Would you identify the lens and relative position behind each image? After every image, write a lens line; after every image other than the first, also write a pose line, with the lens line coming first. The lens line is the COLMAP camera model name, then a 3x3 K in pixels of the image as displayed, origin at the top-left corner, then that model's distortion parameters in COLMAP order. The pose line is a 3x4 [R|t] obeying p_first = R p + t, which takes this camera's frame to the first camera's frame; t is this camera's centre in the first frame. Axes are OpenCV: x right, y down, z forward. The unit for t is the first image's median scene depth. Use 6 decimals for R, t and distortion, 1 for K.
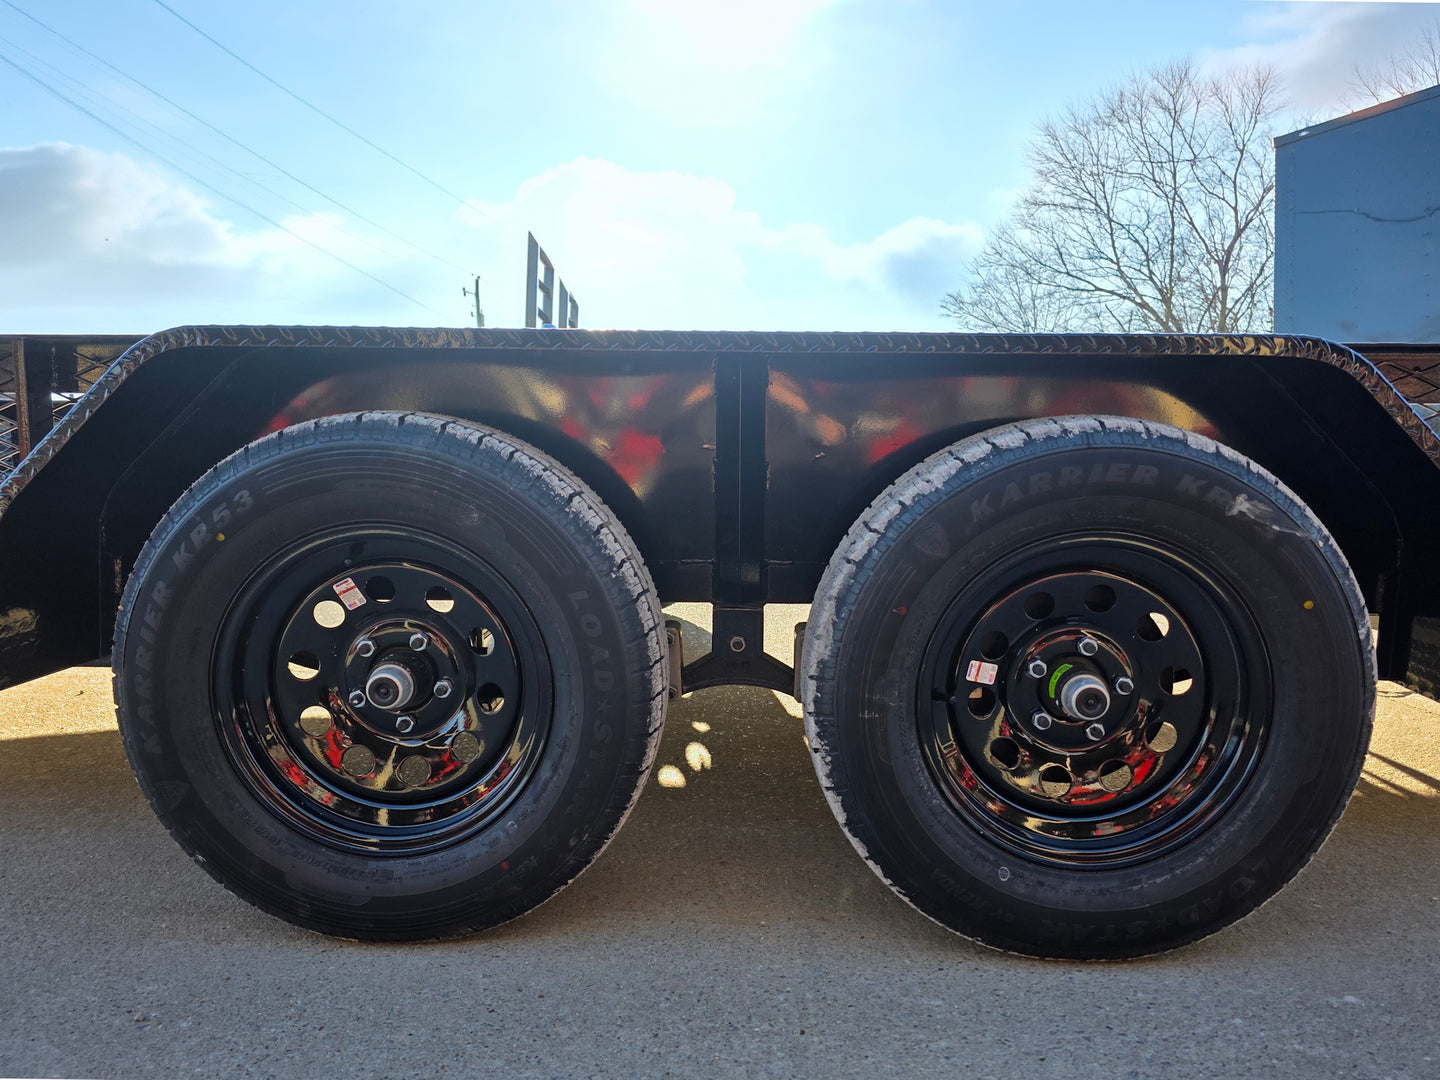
lens RADIAL K [[994.6, 0, 719.9], [0, 994.6, 543.3], [0, 0, 1]] dist [0.044782, -0.035420]
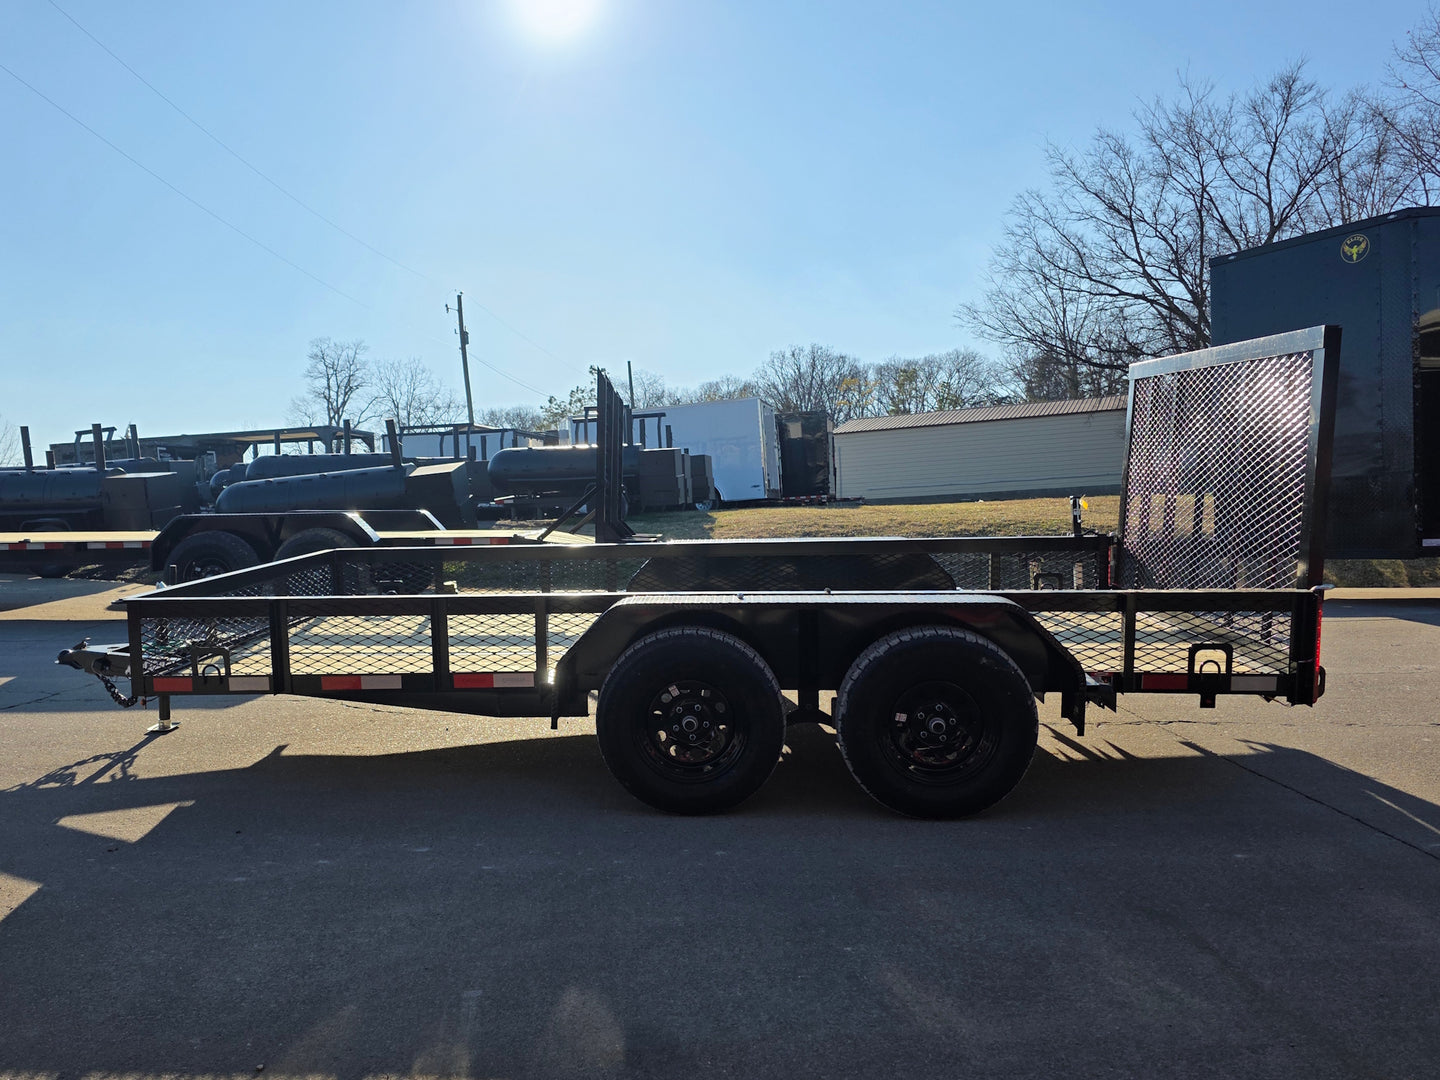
lens RADIAL K [[1165.5, 0, 650.1], [0, 1165.5, 541.7], [0, 0, 1]] dist [0.071796, -0.069729]
pose [[0.998523, -0.020601, -0.050282, -0.014976], [0.020104, 0.999744, -0.010369, -0.019415], [0.050483, 0.009343, 0.998681, -0.131402]]
